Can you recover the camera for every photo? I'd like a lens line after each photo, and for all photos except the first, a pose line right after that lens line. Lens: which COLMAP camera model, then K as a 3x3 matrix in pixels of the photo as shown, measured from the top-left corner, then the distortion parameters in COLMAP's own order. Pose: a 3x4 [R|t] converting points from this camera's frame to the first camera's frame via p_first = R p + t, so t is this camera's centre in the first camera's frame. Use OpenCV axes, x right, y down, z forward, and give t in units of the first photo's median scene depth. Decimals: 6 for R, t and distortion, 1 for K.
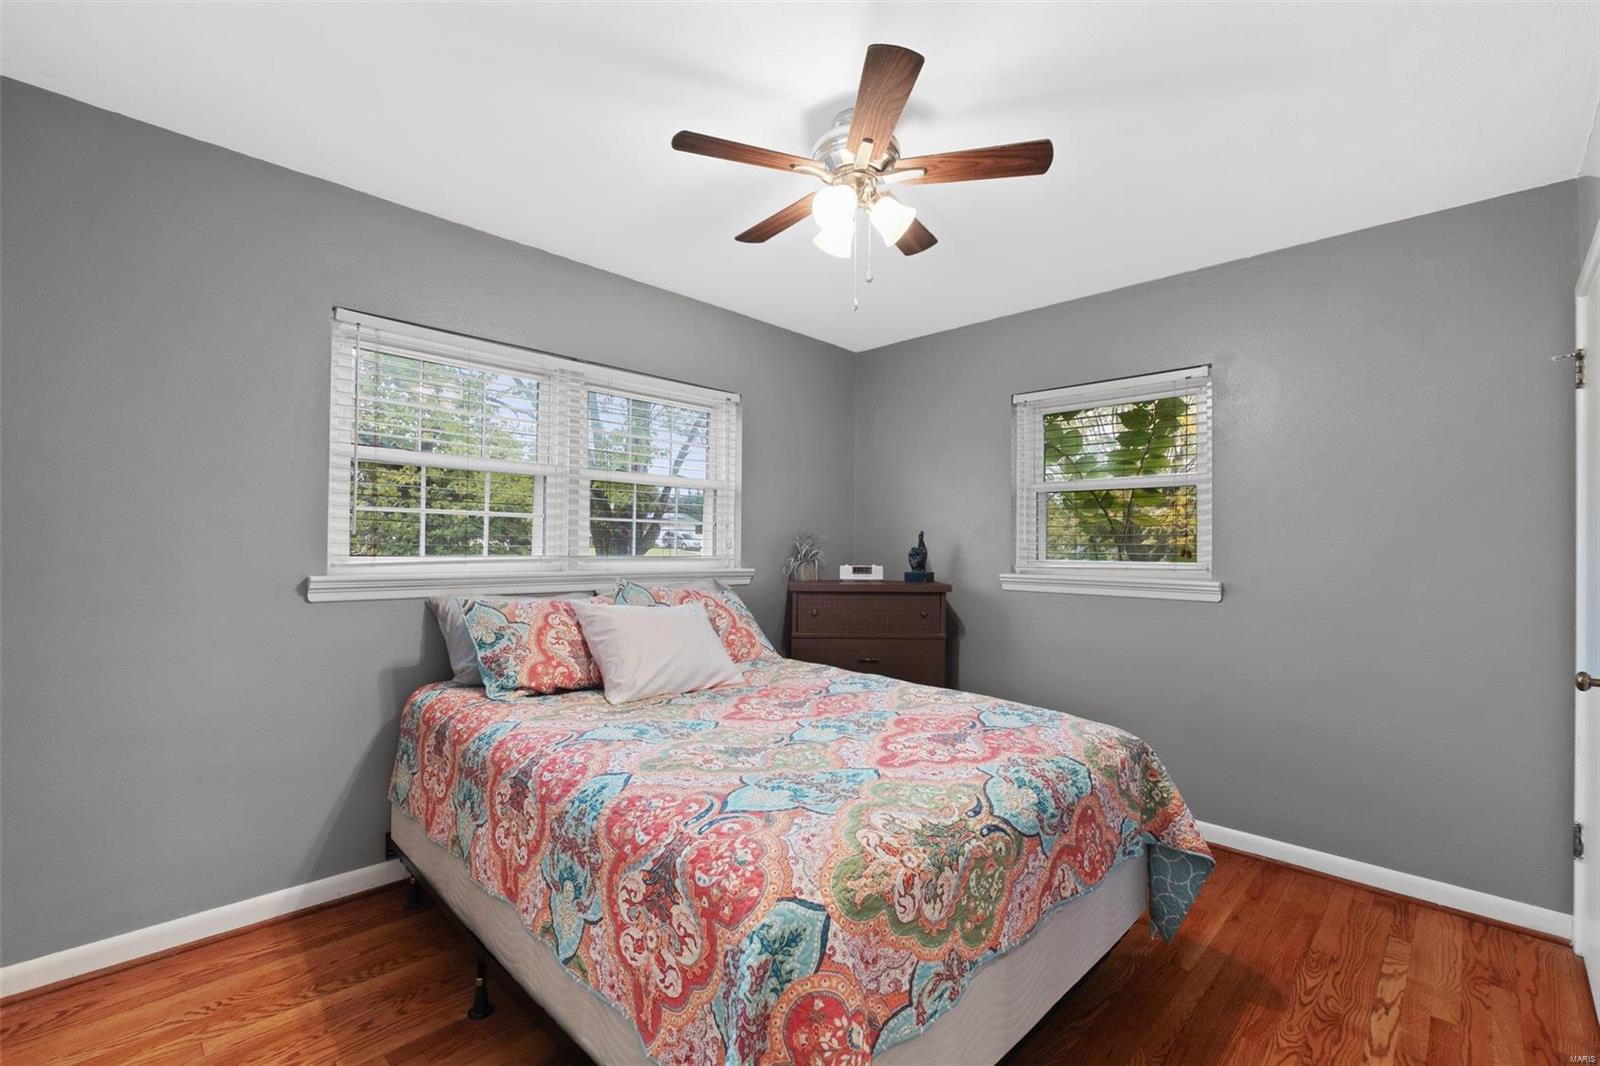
lens RADIAL K [[692.9, 0, 787.5], [0, 692.9, 527.9], [0, 0, 1]] dist [-0.007767, -0.000629]
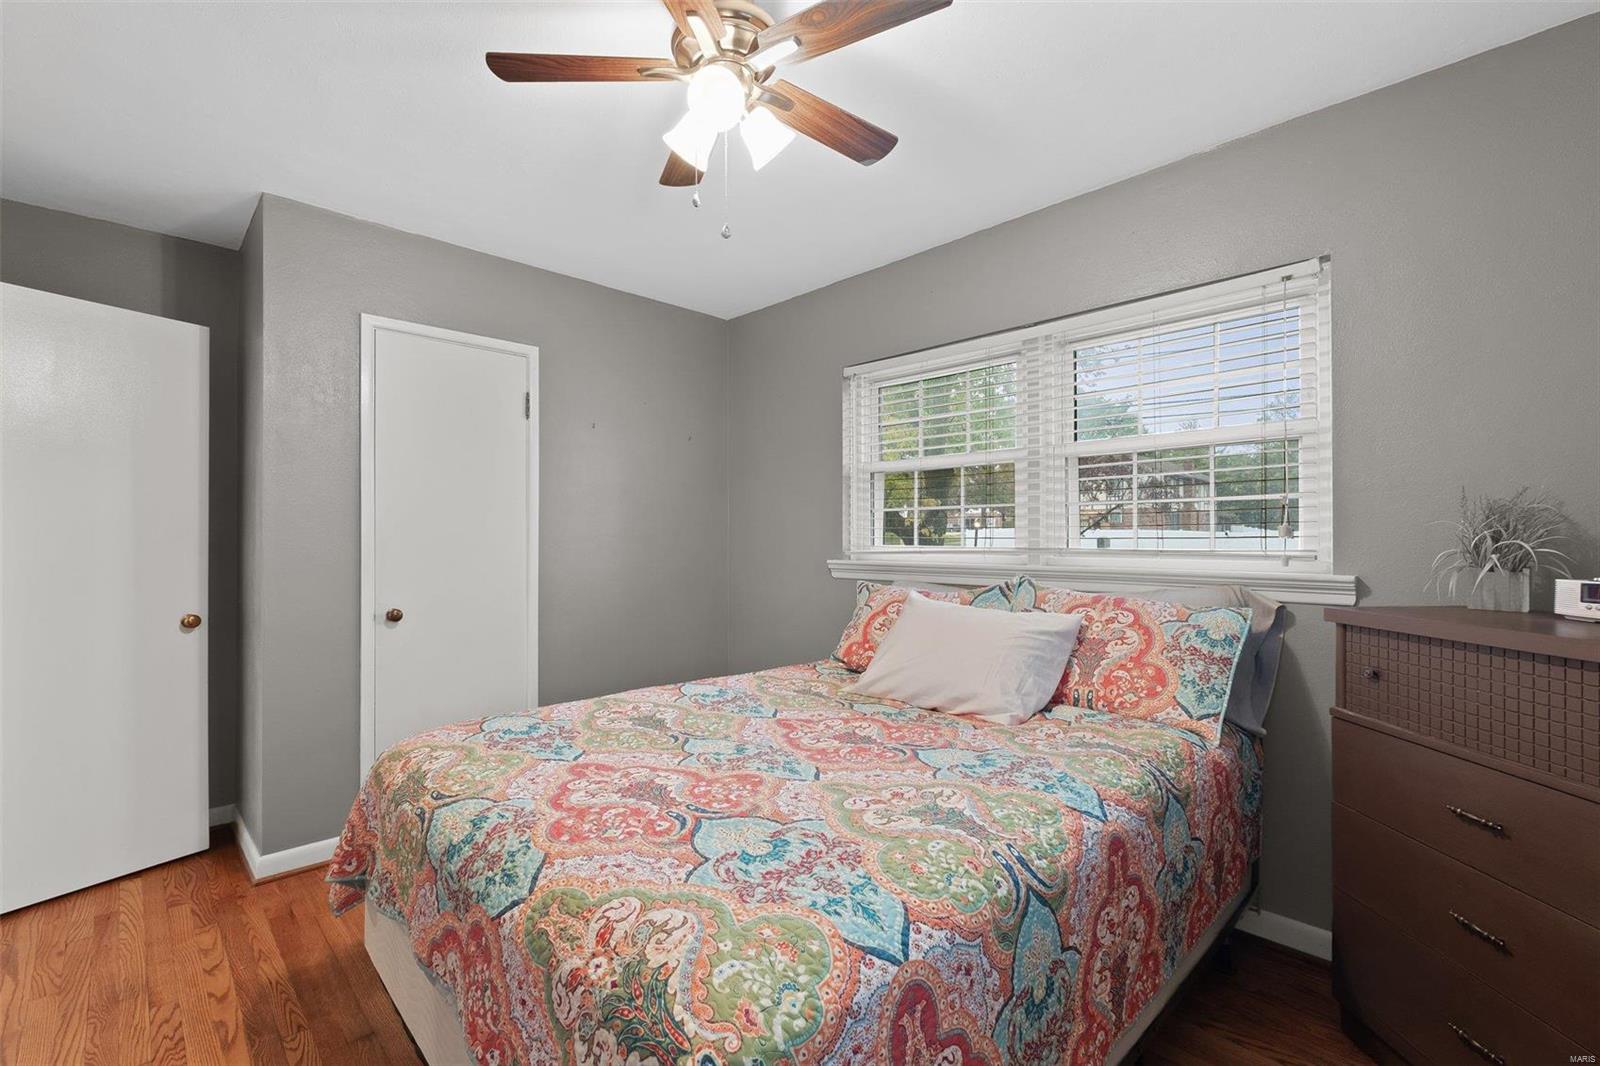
lens RADIAL K [[692.9, 0, 787.9], [0, 692.9, 544.3], [0, 0, 1]] dist [-0.007767, -0.000629]
pose [[-0.010225, 0.000425, -0.999948, 0.869223], [0.028305, 0.999599, 0.000135, 0.040832], [0.999547, -0.028302, -0.010233, 1.048226]]
